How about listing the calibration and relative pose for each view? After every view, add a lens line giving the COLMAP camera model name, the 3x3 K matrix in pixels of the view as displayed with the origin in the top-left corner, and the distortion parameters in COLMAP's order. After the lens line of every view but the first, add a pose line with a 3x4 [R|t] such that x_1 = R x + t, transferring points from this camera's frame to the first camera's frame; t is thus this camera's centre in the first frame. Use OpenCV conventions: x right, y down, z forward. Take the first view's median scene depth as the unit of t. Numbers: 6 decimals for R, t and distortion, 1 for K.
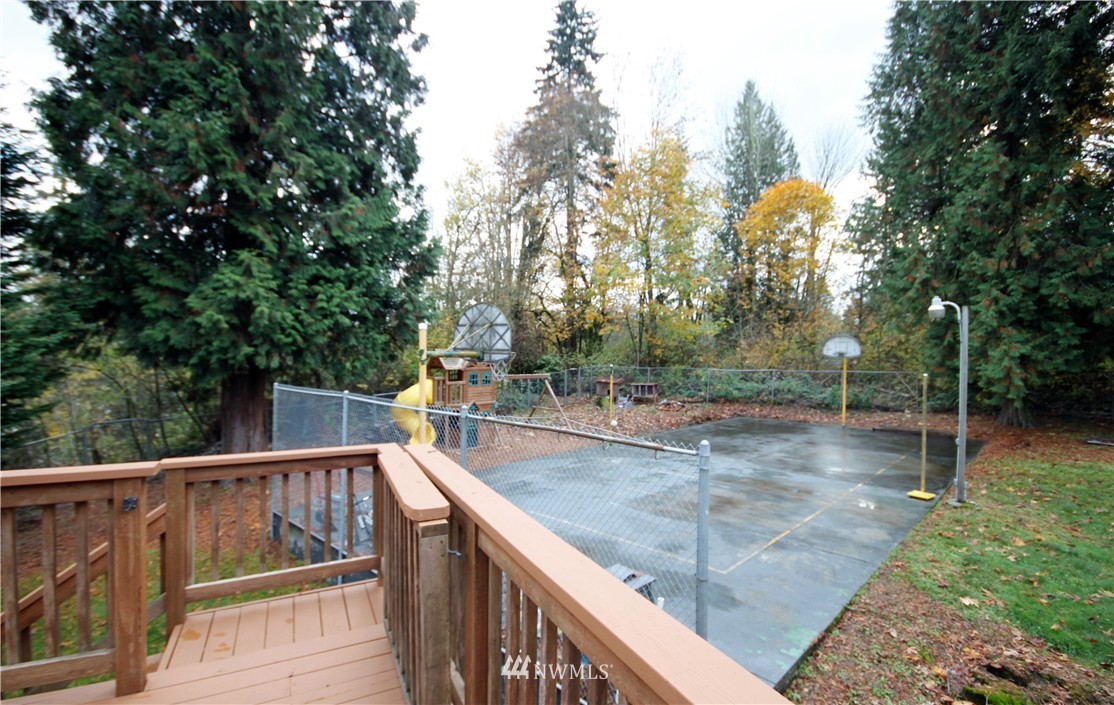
lens RADIAL K [[530.3, 0, 559.9], [0, 530.3, 352.8], [0, 0, 1]] dist [0.000945, -0.000314]
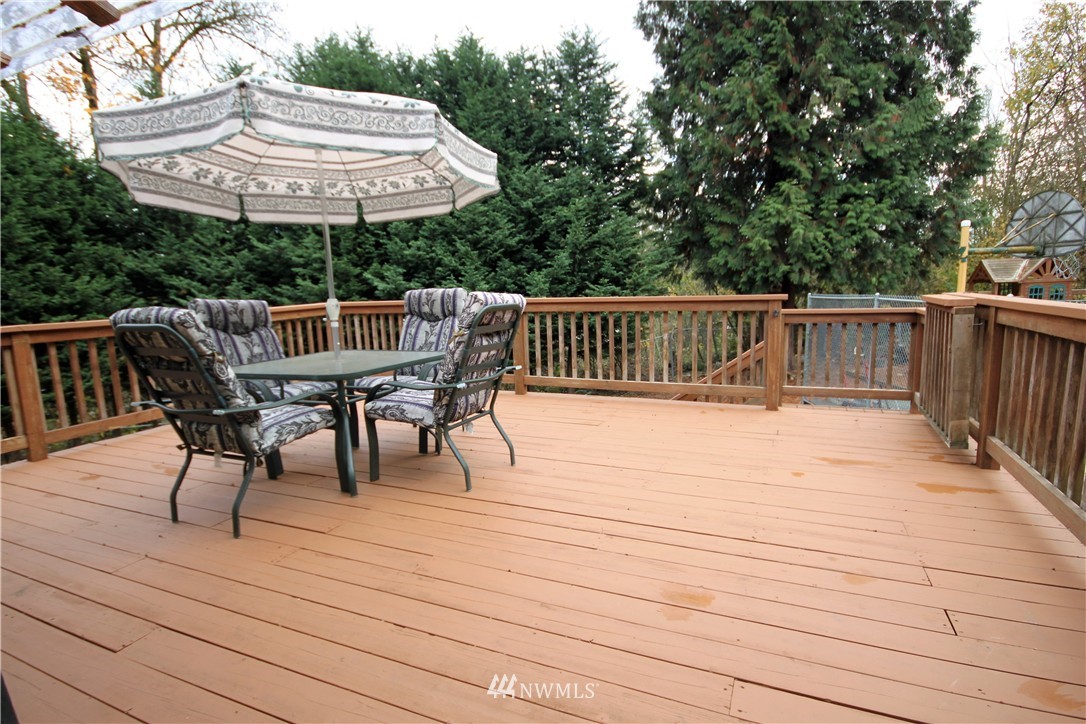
lens RADIAL K [[544.9, 0, 547.0], [0, 544.9, 372.2], [0, 0, 1]] dist [0.010084, -0.009893]
pose [[0.621830, 0.084741, -0.778554, 0.050322], [0.034734, 0.990166, 0.135516, 0.039508], [0.782382, -0.111310, 0.612771, -0.184531]]
